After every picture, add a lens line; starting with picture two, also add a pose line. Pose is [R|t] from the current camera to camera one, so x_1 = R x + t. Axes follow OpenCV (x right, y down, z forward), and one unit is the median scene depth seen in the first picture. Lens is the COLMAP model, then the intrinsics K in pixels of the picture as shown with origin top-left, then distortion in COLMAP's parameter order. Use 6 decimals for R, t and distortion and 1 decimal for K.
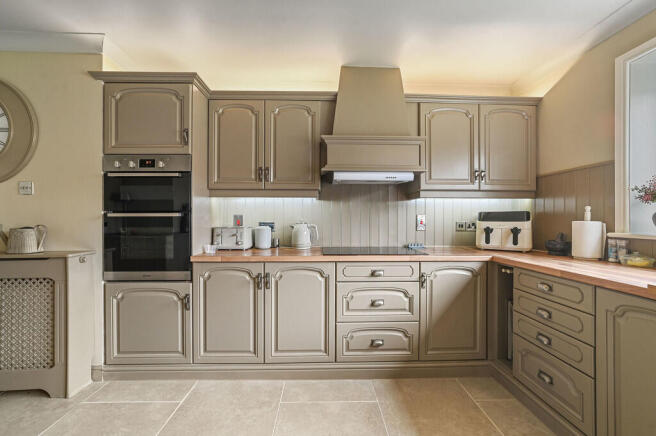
lens RADIAL K [[257.8, 0, 328.0], [0, 257.8, 218.0], [0, 0, 1]] dist [-0.015453, 0.000038]
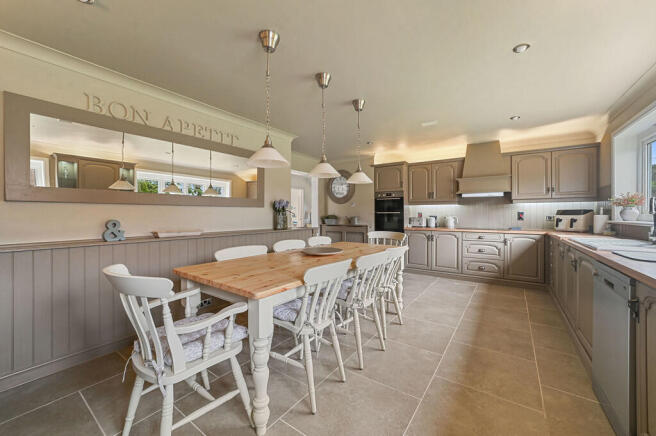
lens RADIAL K [[257.8, 0, 328.0], [0, 257.8, 218.0], [0, 0, 1]] dist [-0.015453, 0.000038]
pose [[0.795574, 0.006506, -0.605821, 0.460543], [0.004489, 0.999852, 0.016632, -0.004076], [0.605839, -0.015951, 0.795427, -1.573522]]
